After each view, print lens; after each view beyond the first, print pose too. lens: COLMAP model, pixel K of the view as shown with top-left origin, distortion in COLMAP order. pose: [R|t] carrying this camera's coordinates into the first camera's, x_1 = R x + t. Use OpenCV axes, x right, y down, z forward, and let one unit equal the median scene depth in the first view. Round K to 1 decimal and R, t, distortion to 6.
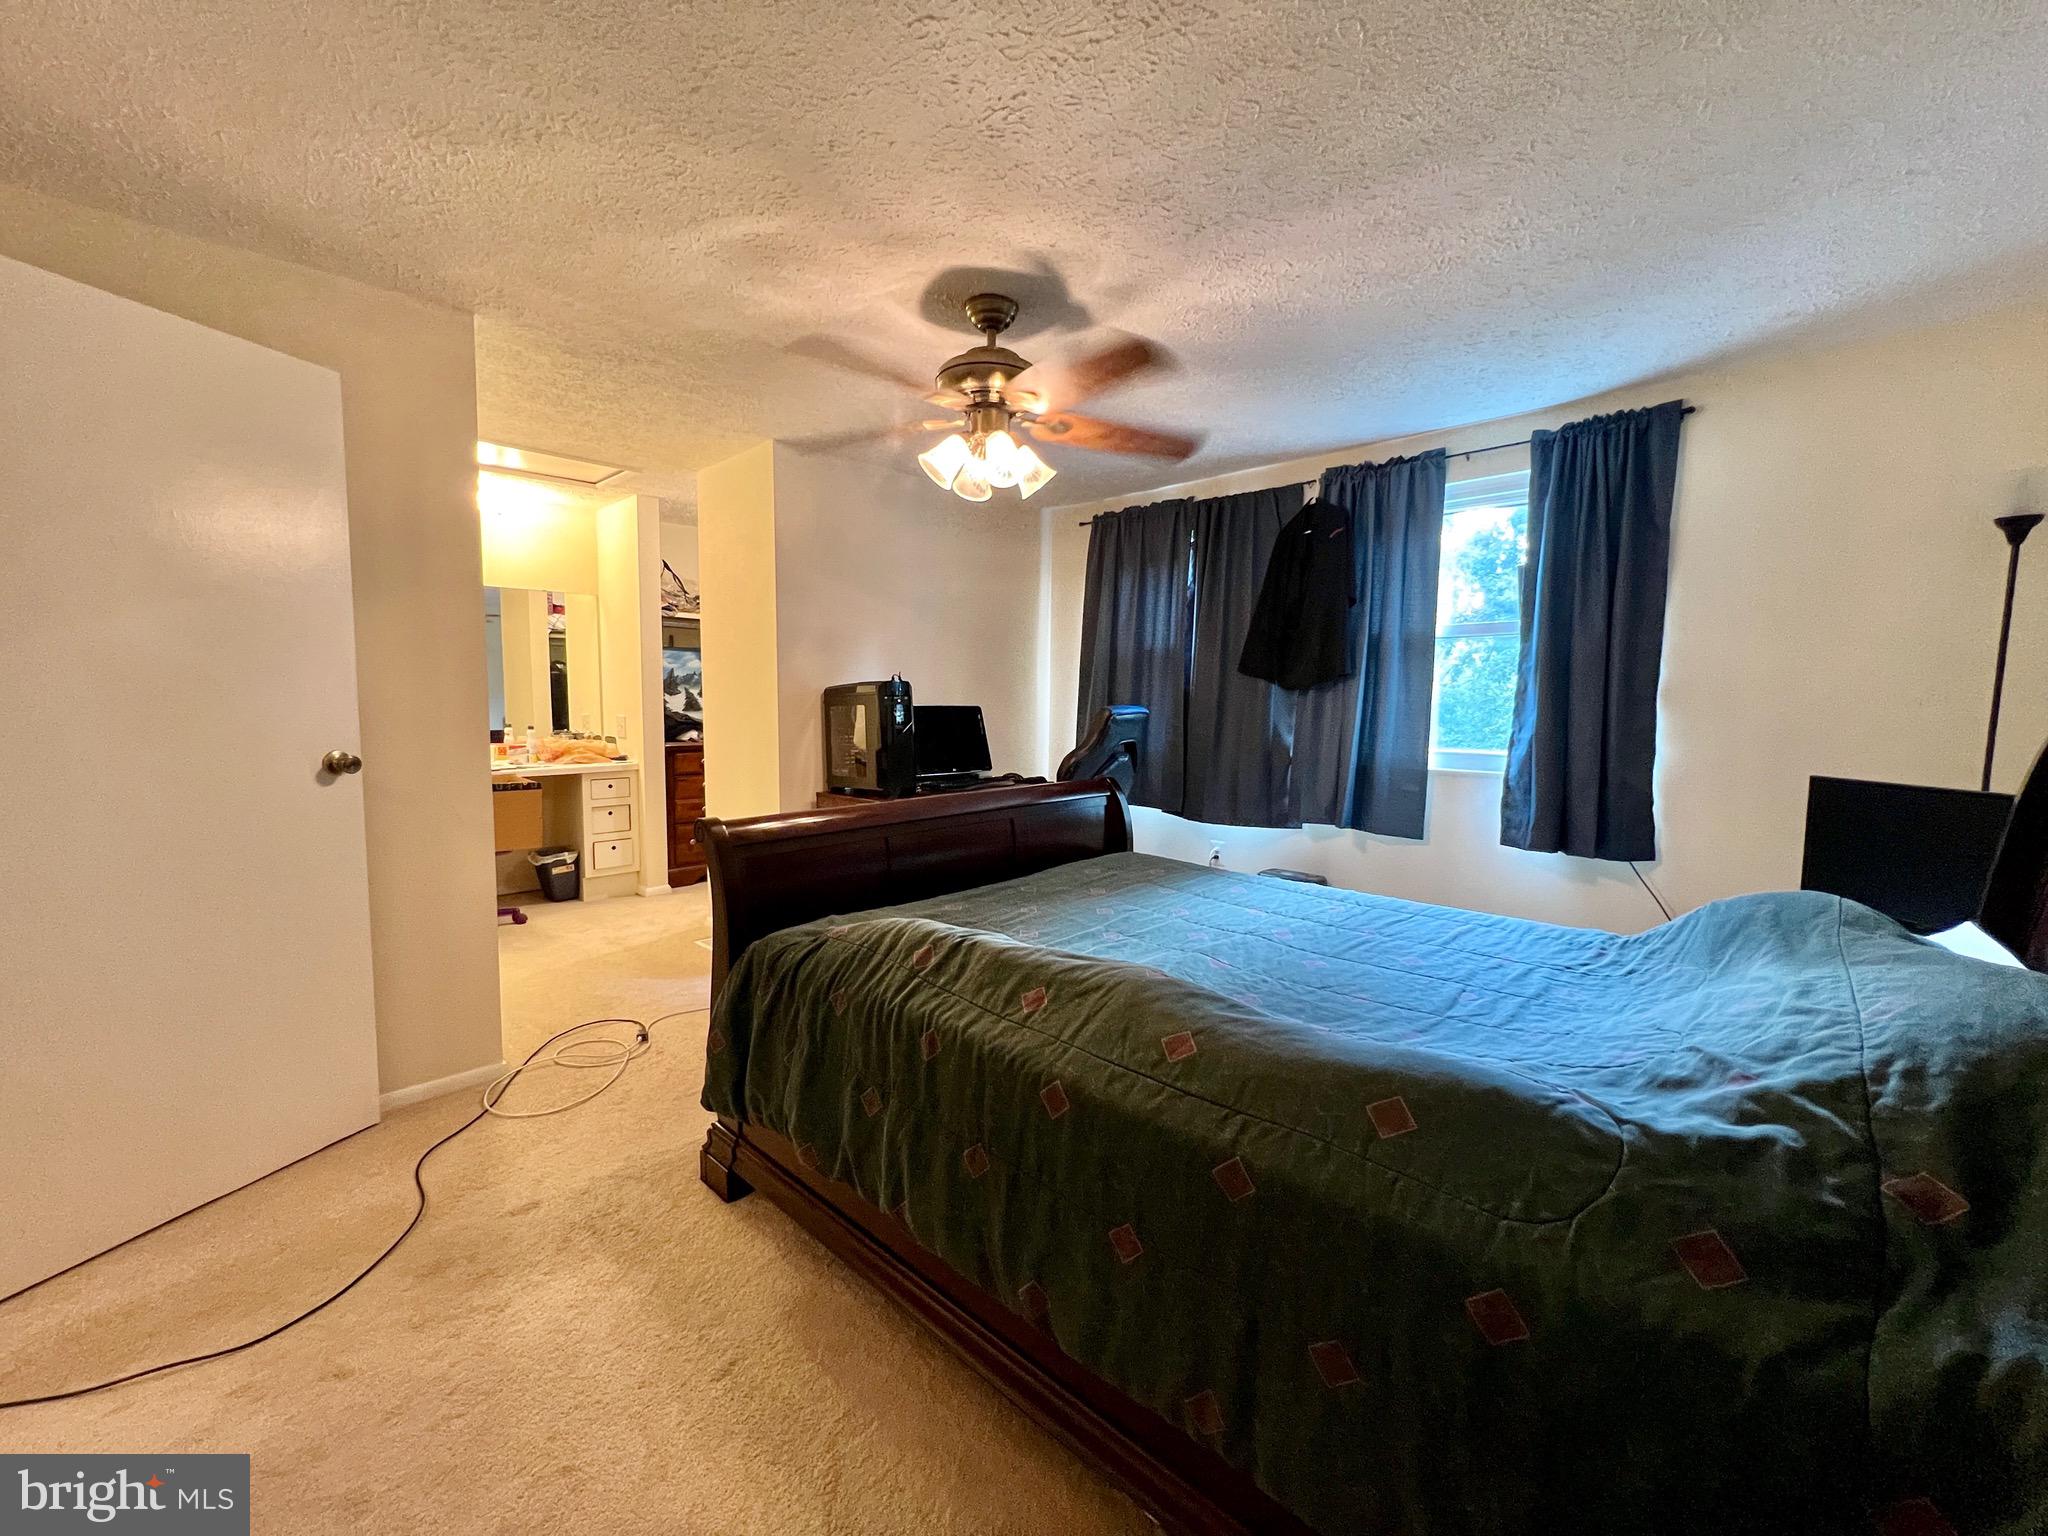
lens RADIAL K [[819.7, 0, 1017.2], [0, 819.7, 761.7], [0, 0, 1]] dist [-0.002201, 0.000269]
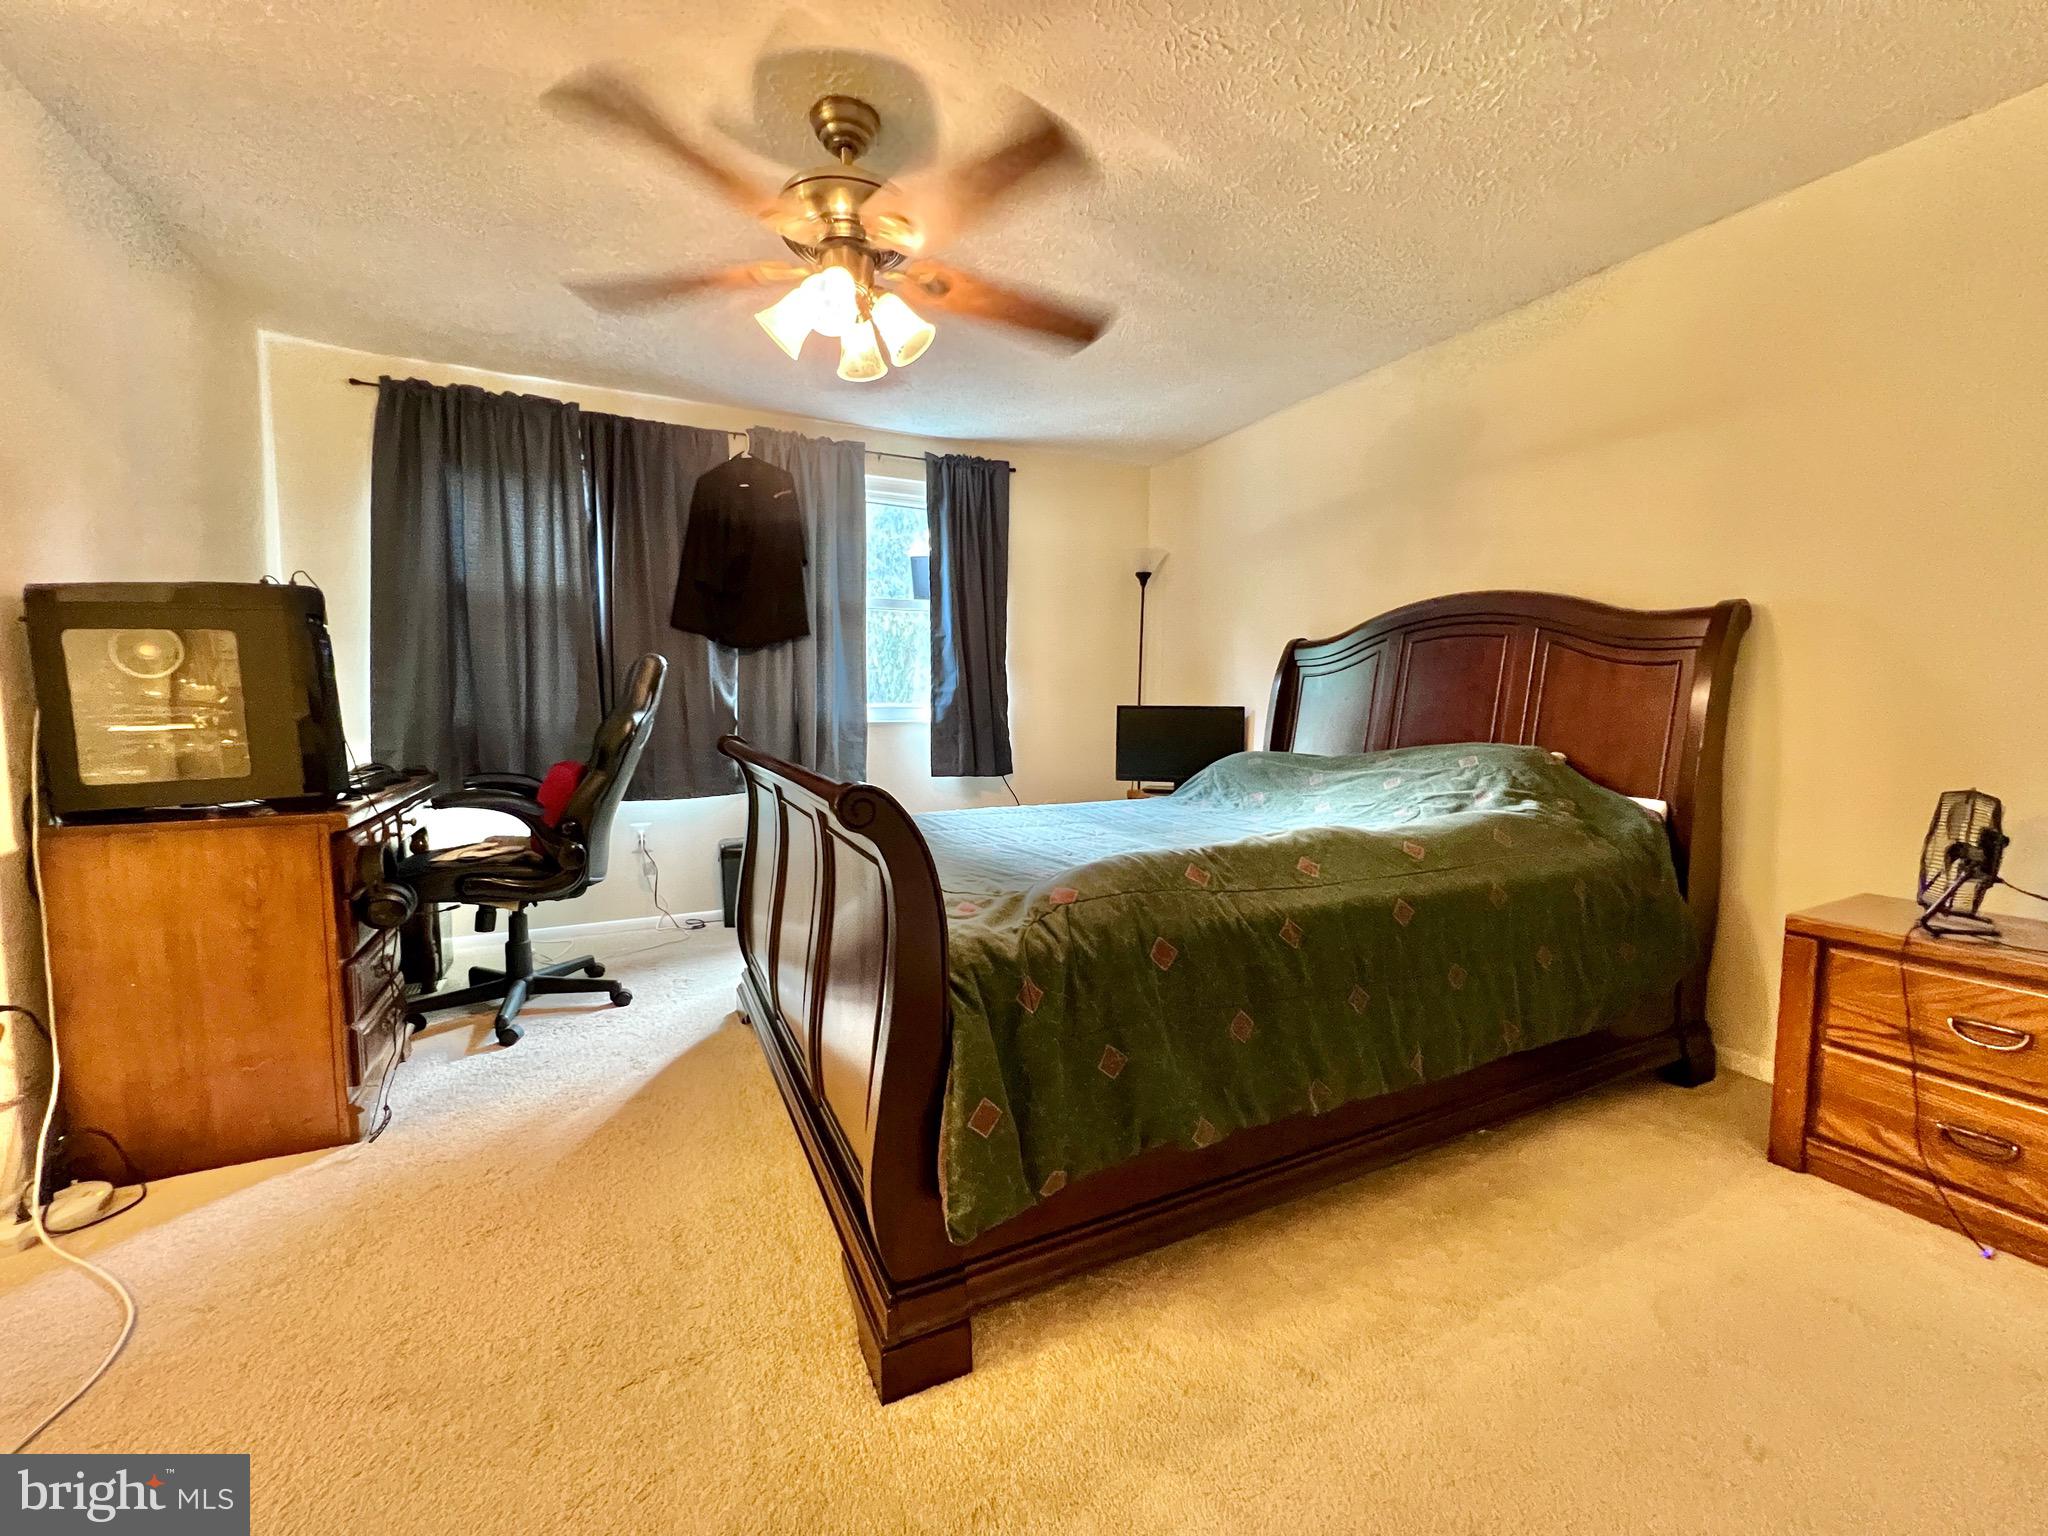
lens RADIAL K [[819.7, 0, 1017.2], [0, 819.7, 761.7], [0, 0, 1]] dist [-0.002201, 0.000269]
pose [[0.343003, -0.071040, 0.936644, -0.531242], [0.075530, 0.995993, 0.047882, 0.026923], [-0.936293, 0.054322, 0.346995, 0.427601]]
